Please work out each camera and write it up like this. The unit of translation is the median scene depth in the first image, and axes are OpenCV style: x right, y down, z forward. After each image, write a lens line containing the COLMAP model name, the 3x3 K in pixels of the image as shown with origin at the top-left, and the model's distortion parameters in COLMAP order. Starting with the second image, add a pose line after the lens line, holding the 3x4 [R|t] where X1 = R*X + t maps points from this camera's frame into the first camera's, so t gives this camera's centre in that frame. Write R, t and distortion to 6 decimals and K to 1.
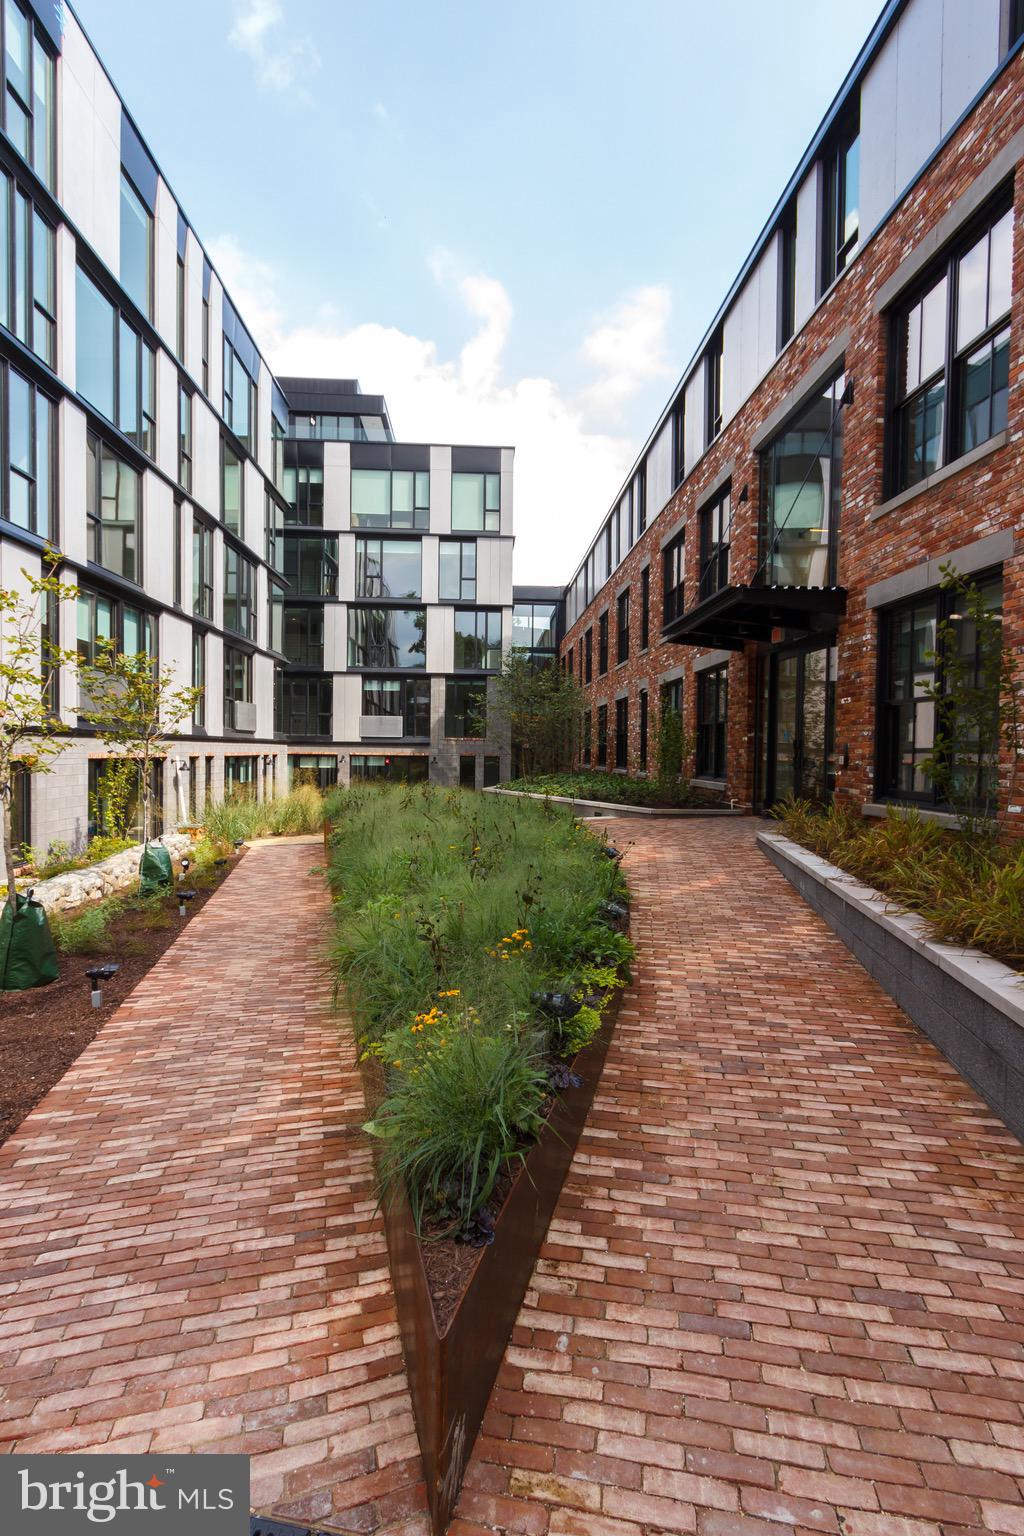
lens RADIAL K [[720.5, 0, 512.0], [0, 720.5, 768.0], [0, 0, 1]] dist [-0.001829, -0.000907]
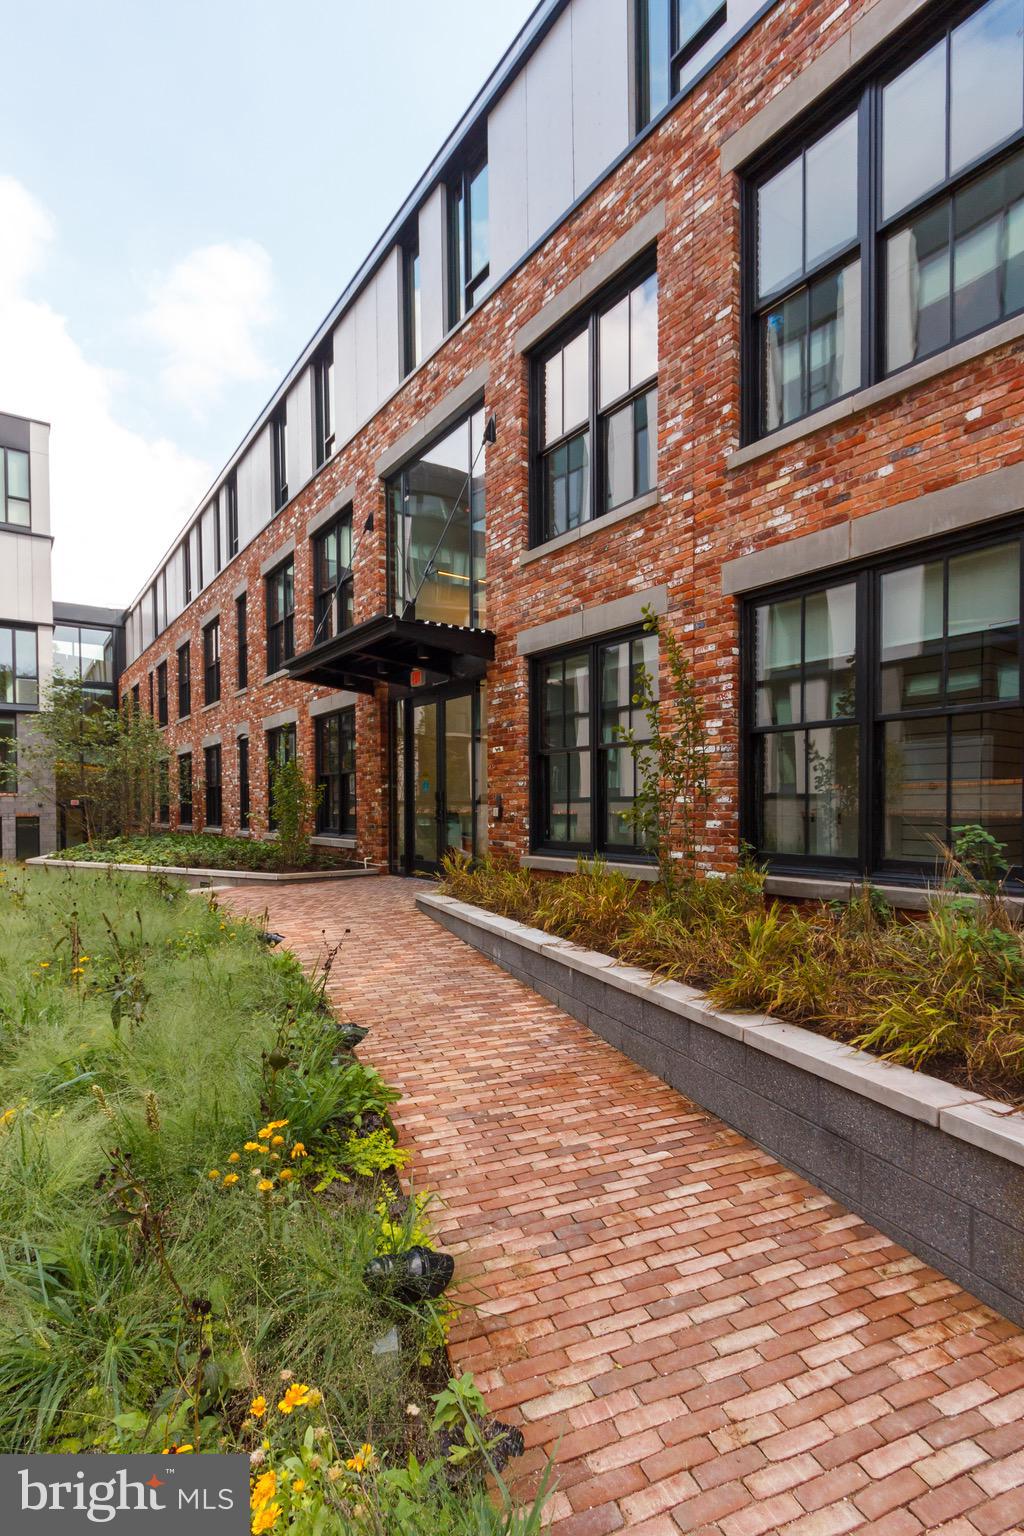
lens RADIAL K [[740.6, 0, 510.8], [0, 740.6, 818.5], [0, 0, 1]] dist [0.002107, 0.000484]
pose [[0.843752, -0.025126, 0.536144, -0.053778], [0.028254, 0.999598, 0.002381, -0.003727], [-0.535989, 0.013139, 0.844123, 0.158460]]
